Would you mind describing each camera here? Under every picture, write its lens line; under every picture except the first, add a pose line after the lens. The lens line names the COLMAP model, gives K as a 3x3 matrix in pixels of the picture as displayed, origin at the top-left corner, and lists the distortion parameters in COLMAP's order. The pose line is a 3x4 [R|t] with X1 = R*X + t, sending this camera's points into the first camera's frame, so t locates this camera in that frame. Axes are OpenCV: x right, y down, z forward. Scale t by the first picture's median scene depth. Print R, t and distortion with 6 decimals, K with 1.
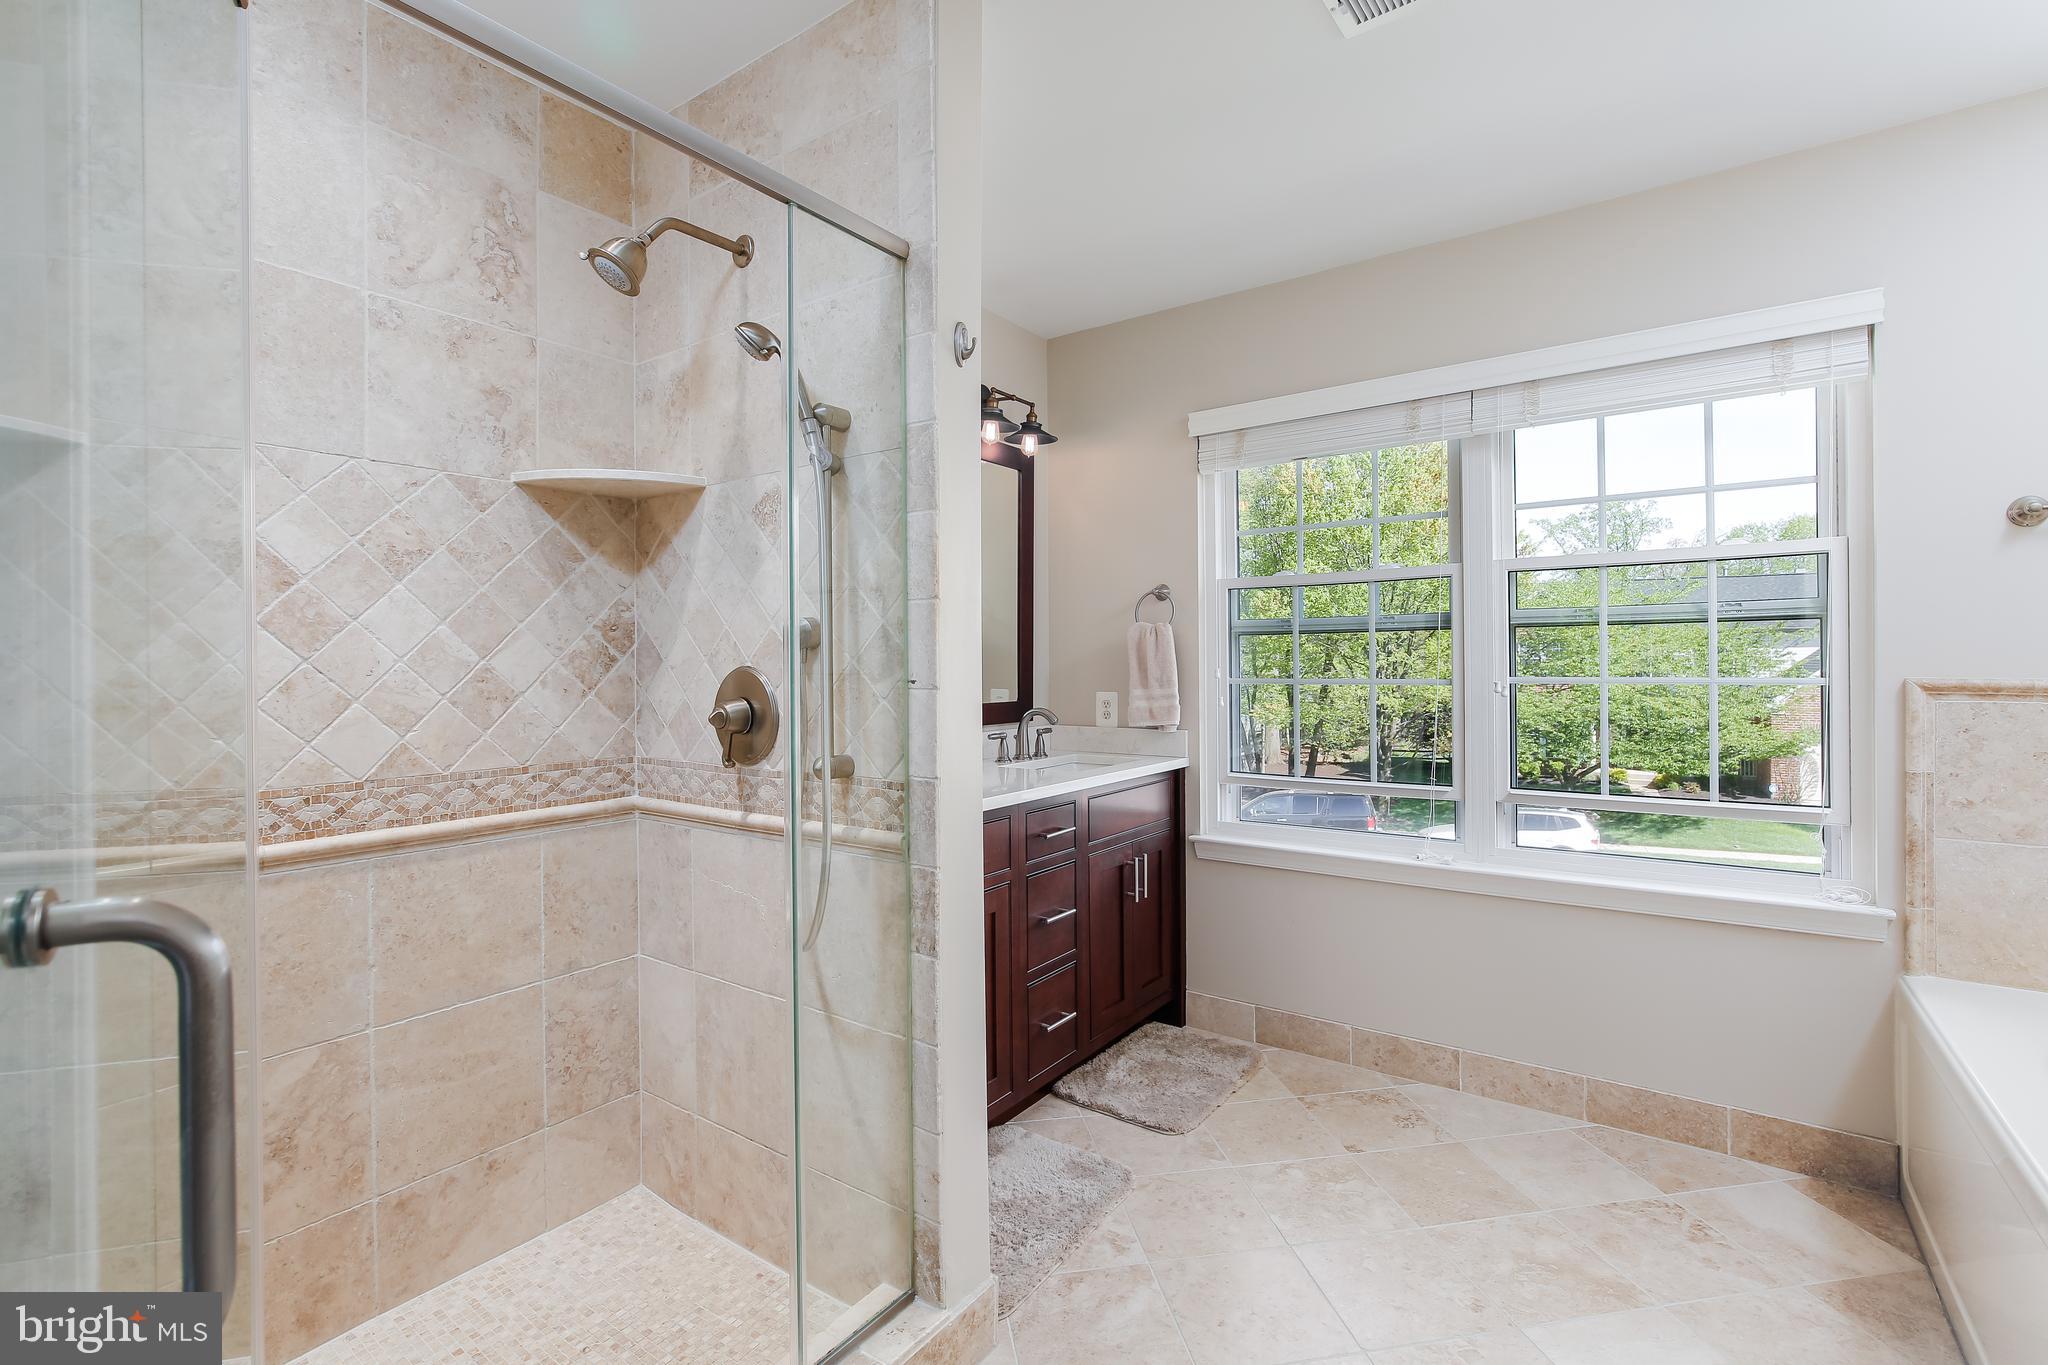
lens RADIAL K [[923.8, 0, 1032.7], [0, 923.8, 670.7], [0, 0, 1]] dist [-0.010327, 0.000680]
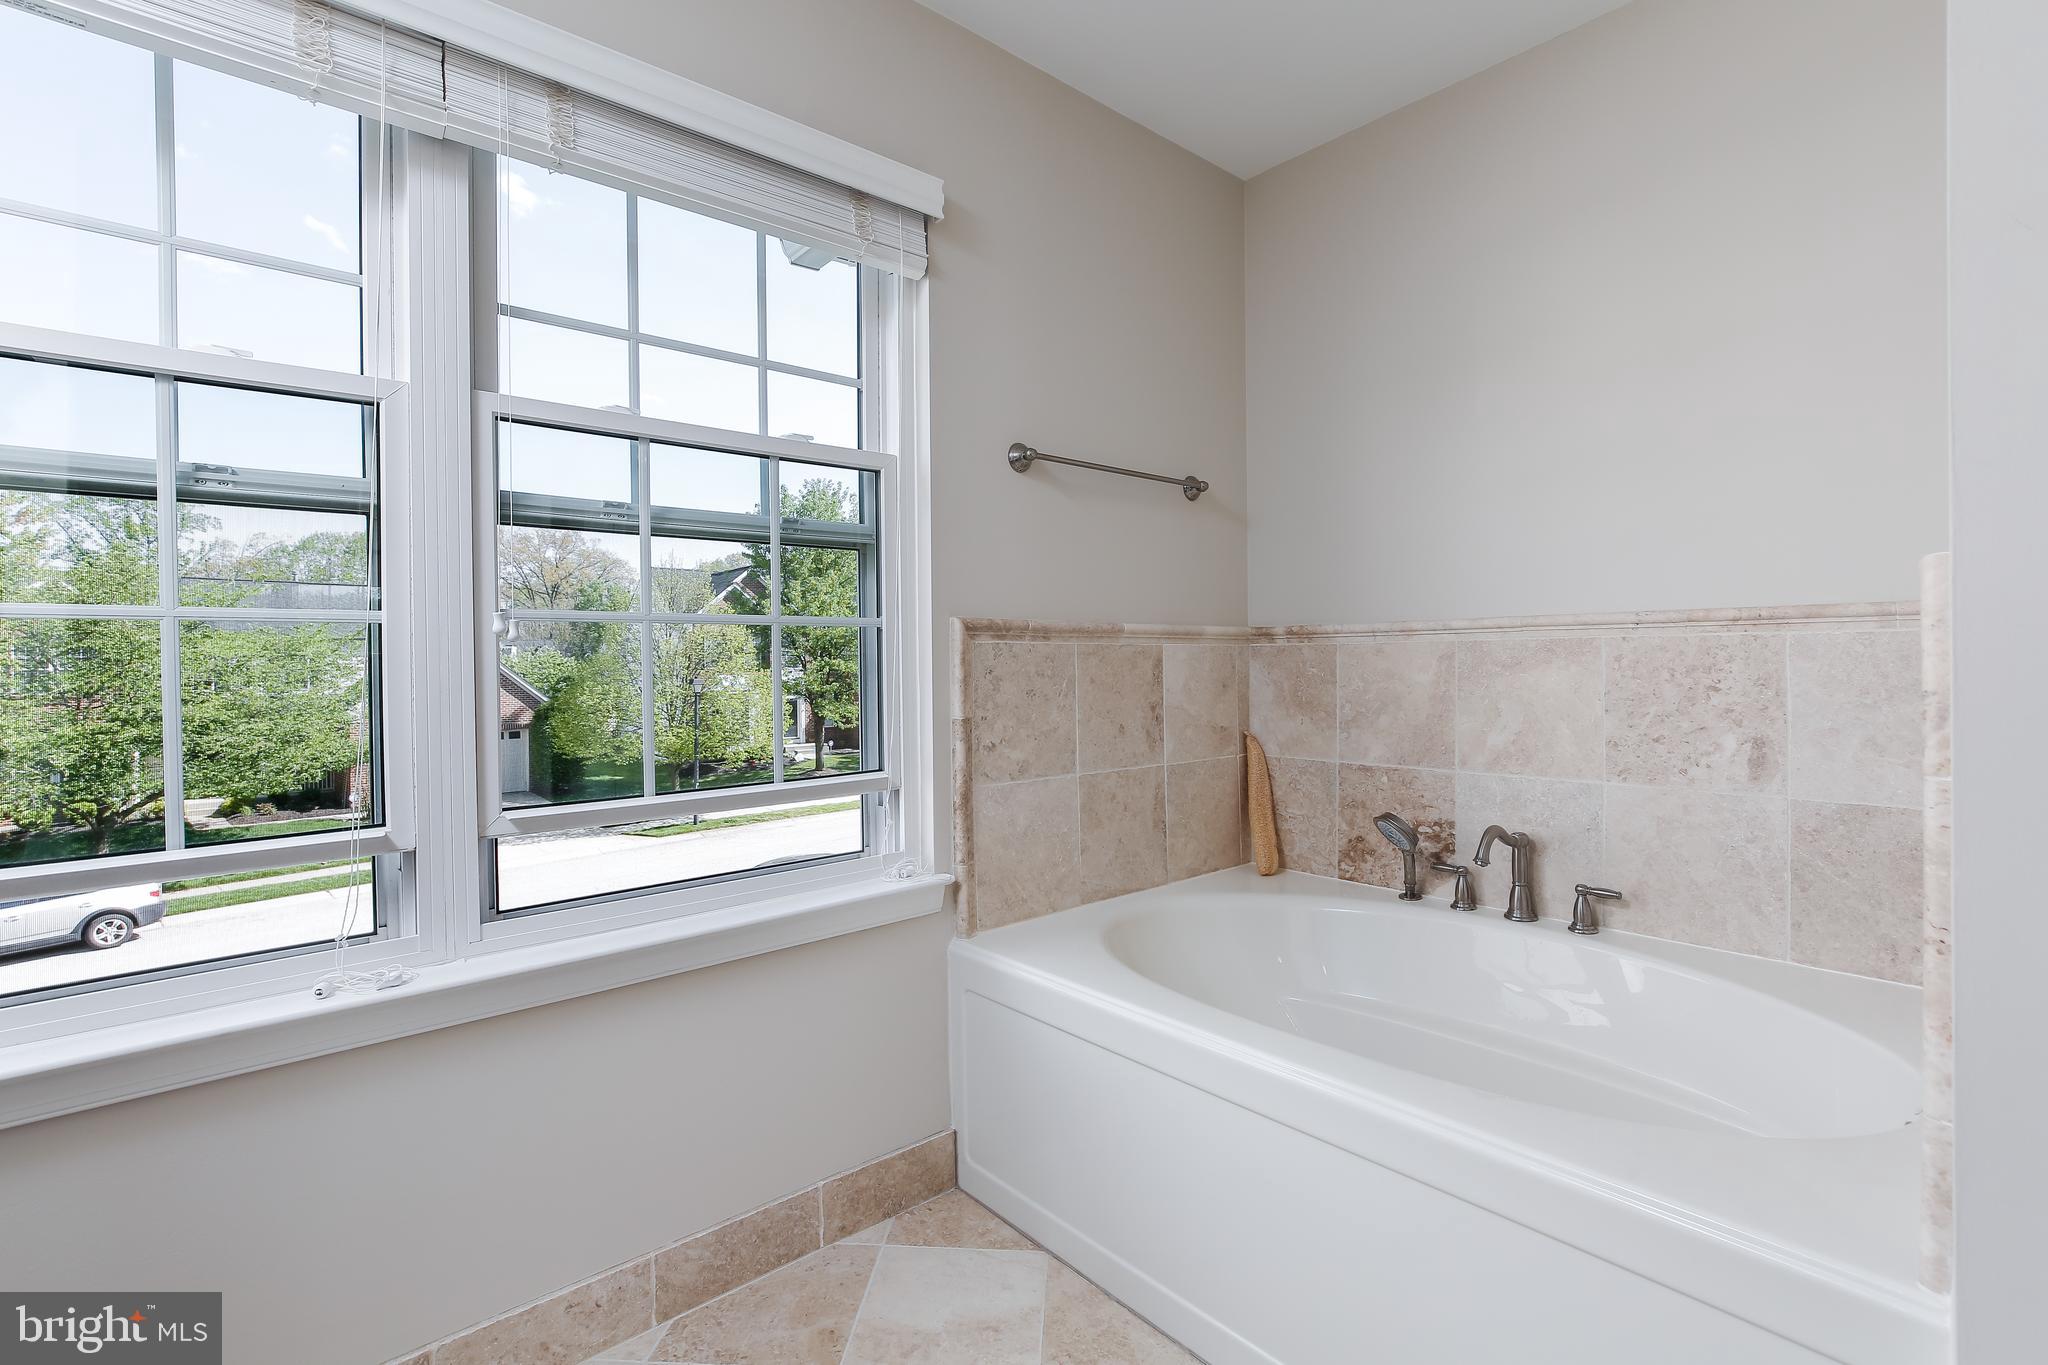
lens RADIAL K [[932.4, 0, 1035.3], [0, 932.4, 675.1], [0, 0, 1]] dist [-0.000826, -0.000131]
pose [[0.237252, -0.011478, 0.971380, 0.050689], [0.020153, 0.999773, 0.006891, 0.045292], [-0.971239, 0.017941, 0.237429, 0.513775]]
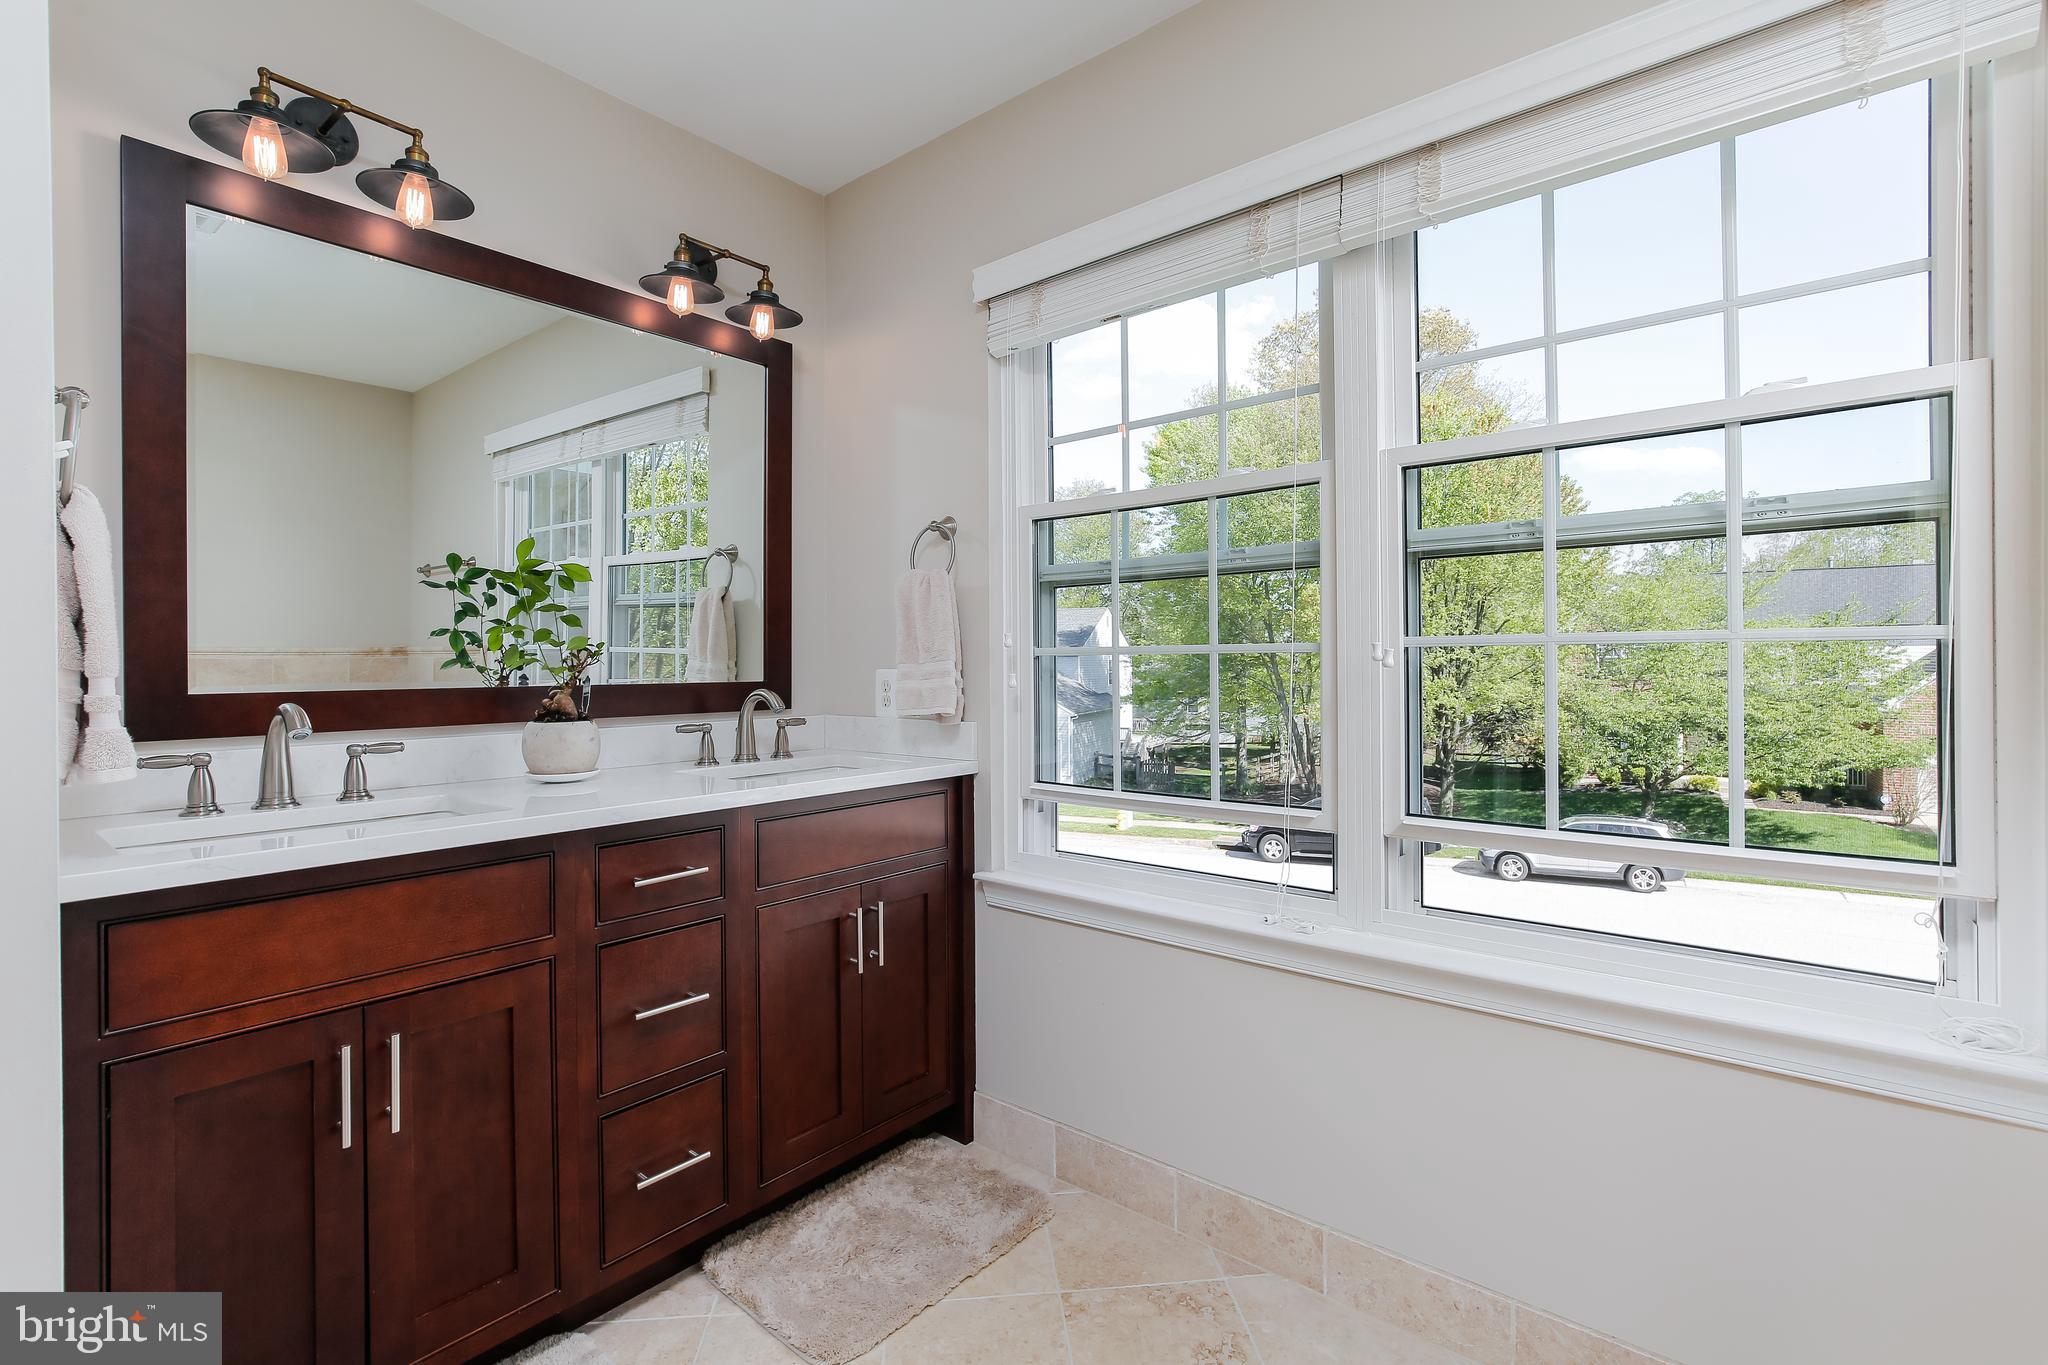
lens RADIAL K [[923.8, 0, 1032.7], [0, 923.8, 670.7], [0, 0, 1]] dist [-0.010327, 0.000680]
pose [[0.997450, 0.002384, -0.071328, 0.288017], [-0.002428, 0.999997, -0.000533, 0.028349], [0.071327, 0.000705, 0.997453, 0.332820]]
